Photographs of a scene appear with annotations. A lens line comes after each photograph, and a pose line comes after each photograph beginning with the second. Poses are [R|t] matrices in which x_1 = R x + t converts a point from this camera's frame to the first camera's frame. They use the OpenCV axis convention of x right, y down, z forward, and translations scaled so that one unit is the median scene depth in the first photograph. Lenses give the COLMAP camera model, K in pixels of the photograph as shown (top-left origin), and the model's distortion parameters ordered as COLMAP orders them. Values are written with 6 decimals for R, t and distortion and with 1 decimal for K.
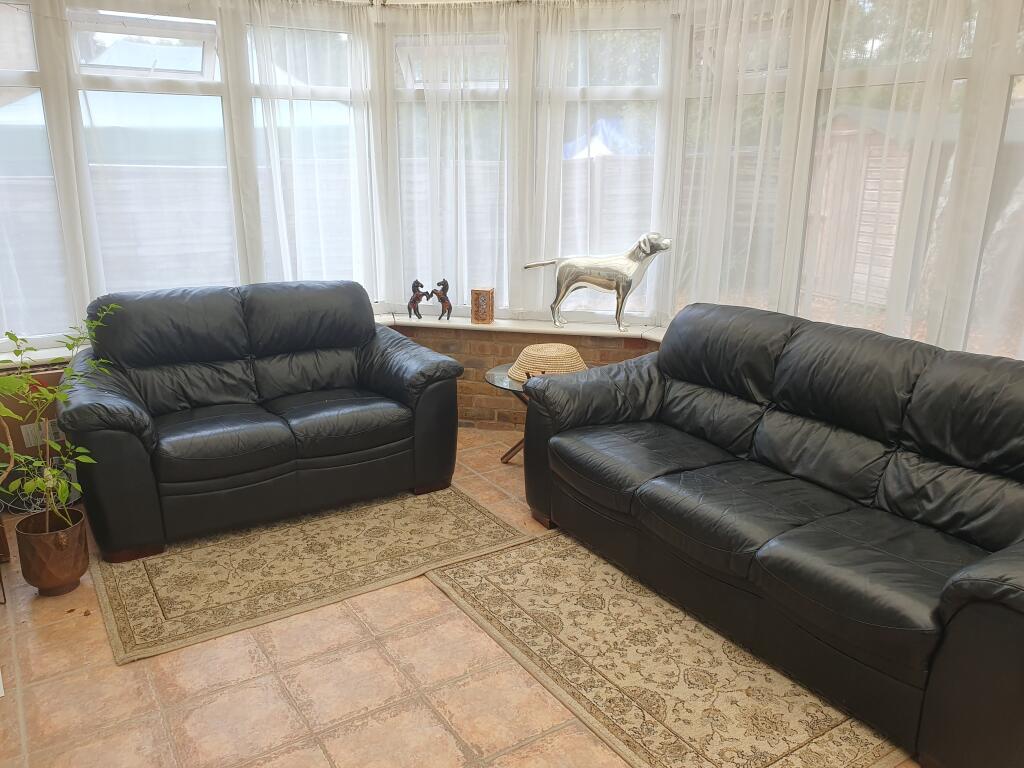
lens RADIAL K [[803.0, 0, 512.0], [0, 803.0, 384.0], [0, 0, 1]] dist [0.090710, -0.092995]
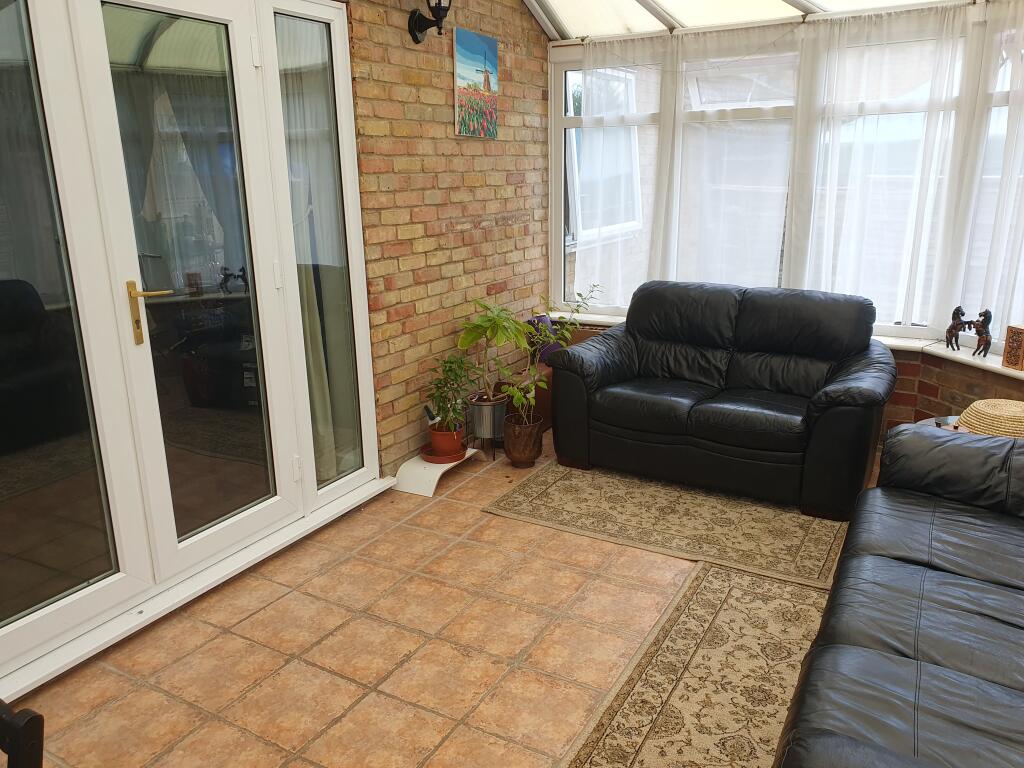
lens RADIAL K [[803.0, 0, 512.0], [0, 803.0, 384.0], [0, 0, 1]] dist [0.090710, -0.092995]
pose [[0.462477, 0.216888, -0.859694, 0.610438], [-0.226851, 0.966290, 0.121745, -0.063134], [0.857119, 0.138718, 0.496089, 0.208223]]
